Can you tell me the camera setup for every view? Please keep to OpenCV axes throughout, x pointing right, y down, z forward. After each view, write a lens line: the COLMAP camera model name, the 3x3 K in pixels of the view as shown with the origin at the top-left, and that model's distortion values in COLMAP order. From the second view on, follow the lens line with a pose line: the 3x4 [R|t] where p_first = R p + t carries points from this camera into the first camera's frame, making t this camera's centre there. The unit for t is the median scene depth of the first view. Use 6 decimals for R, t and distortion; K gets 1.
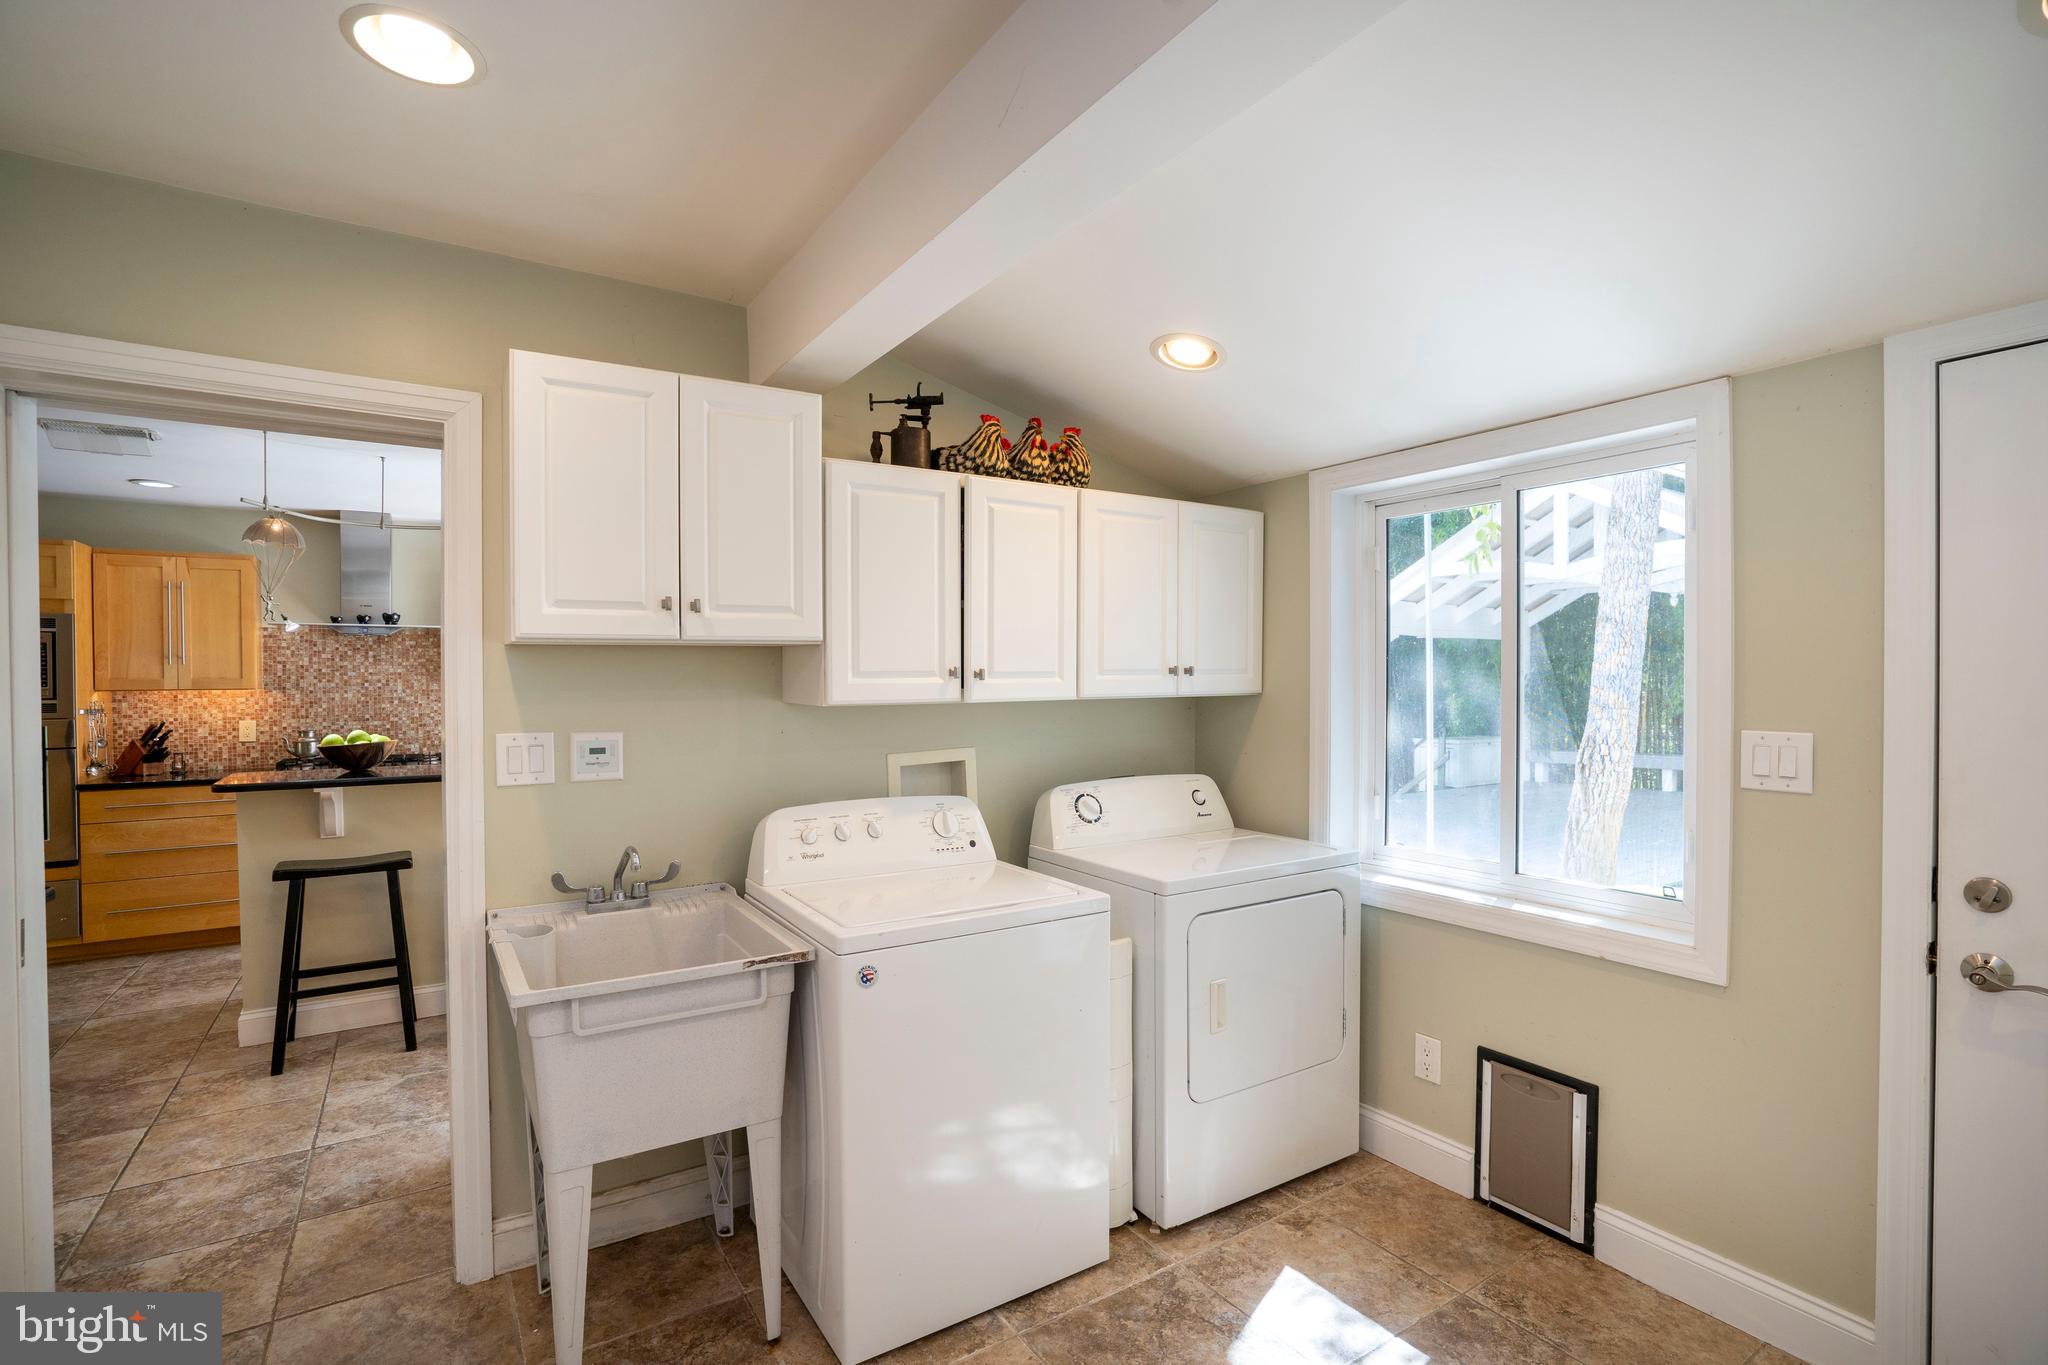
lens RADIAL K [[944.9, 0, 1022.4], [0, 944.9, 687.7], [0, 0, 1]] dist [-0.063704, 0.026020]
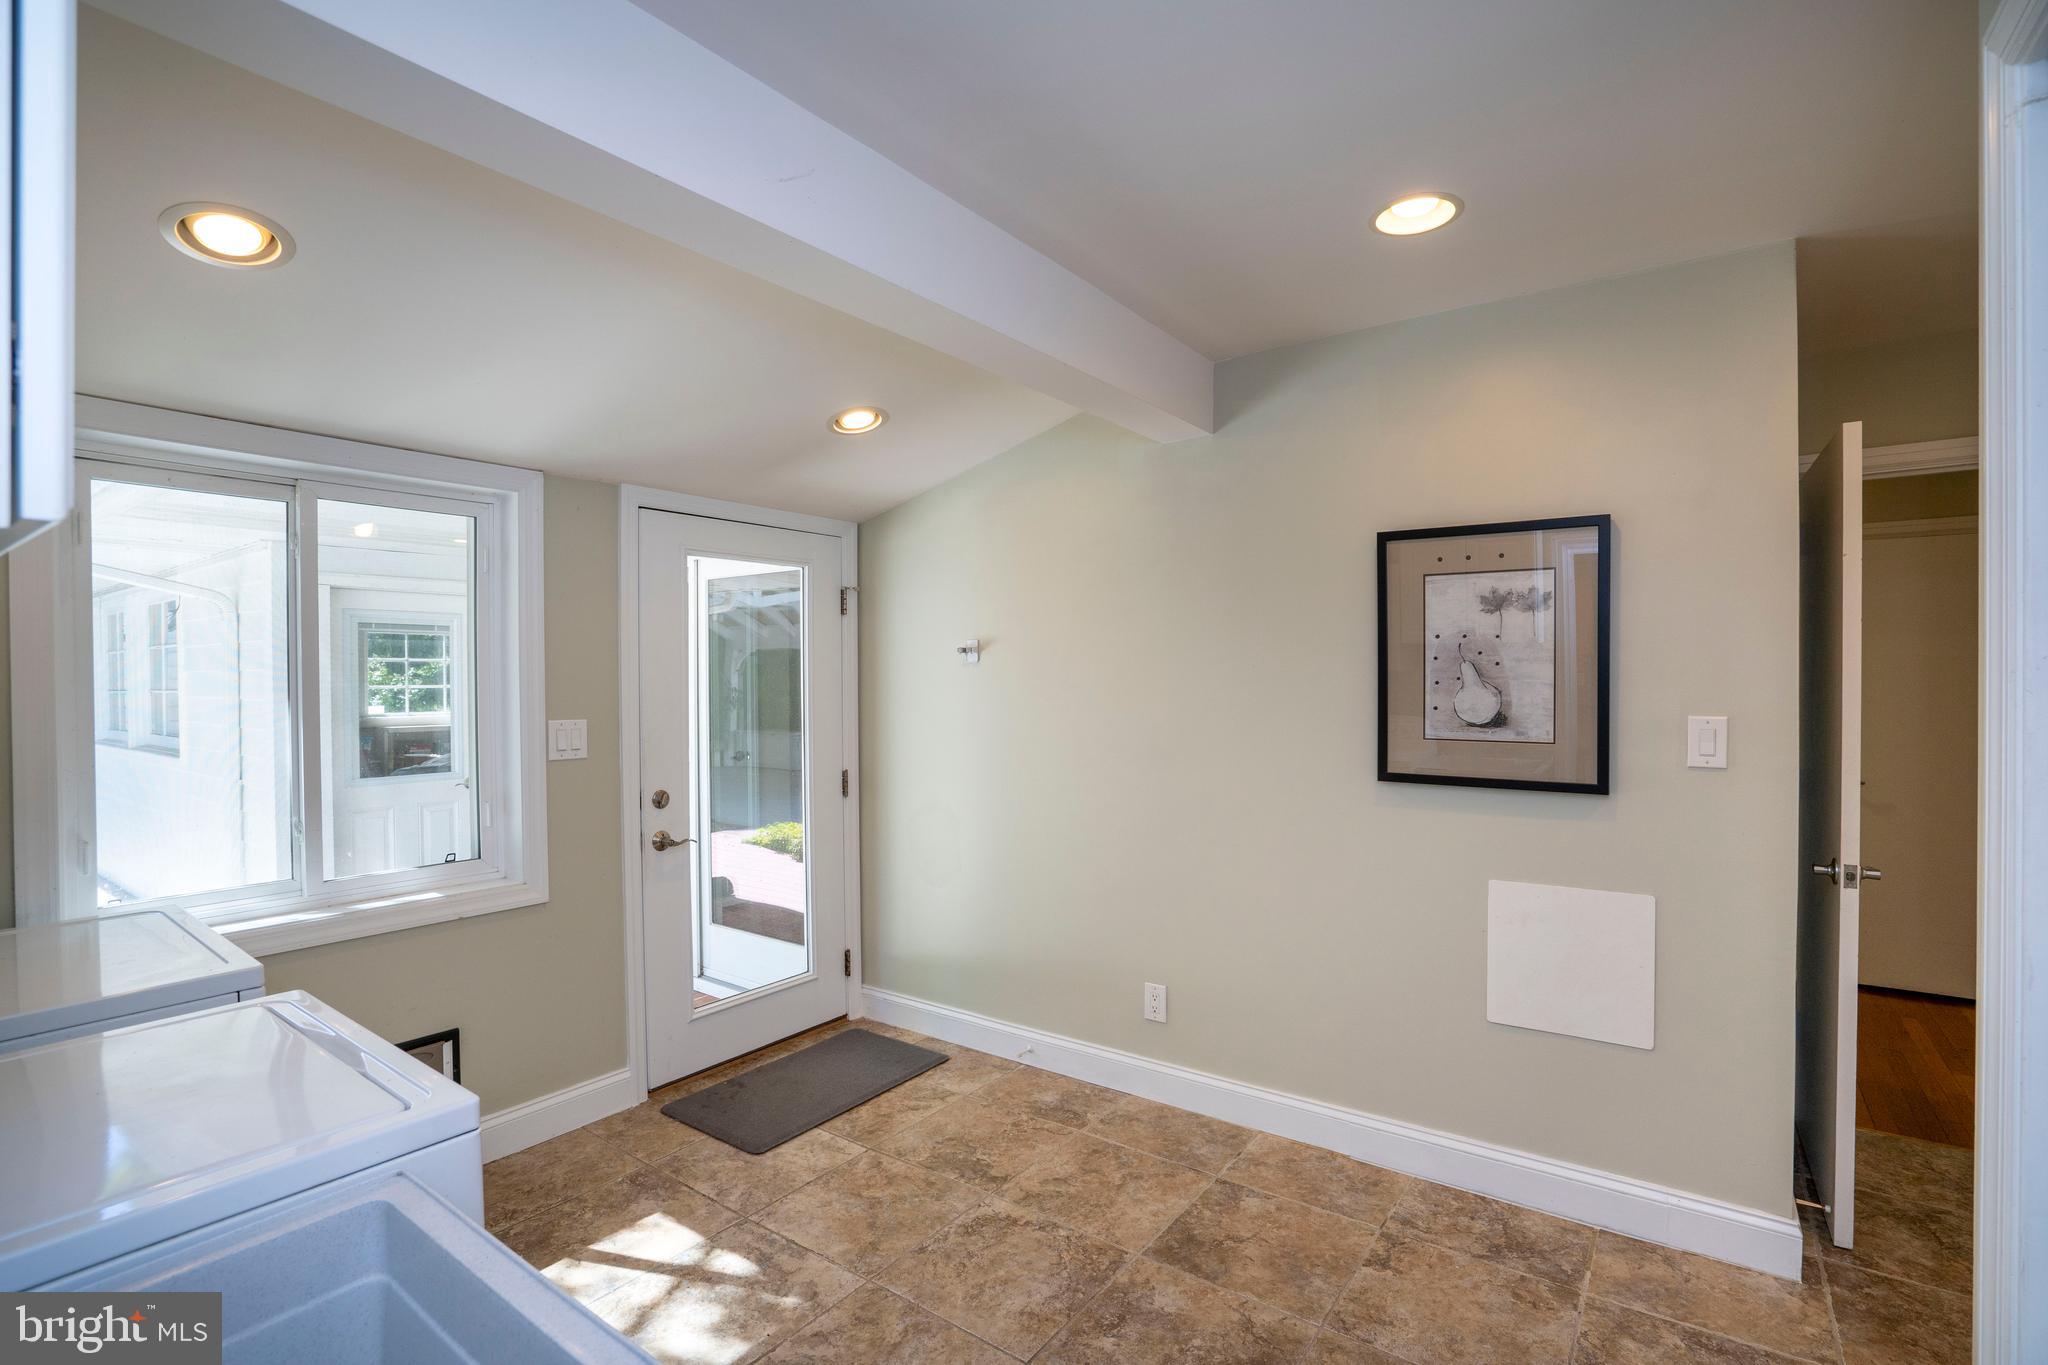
lens RADIAL K [[944.9, 0, 1022.4], [0, 944.9, 687.7], [0, 0, 1]] dist [-0.063704, 0.026020]
pose [[-0.352307, -0.008112, 0.935849, -0.871221], [0.014340, 0.999798, 0.014065, -0.015483], [-0.935775, 0.018376, -0.352120, 0.848576]]
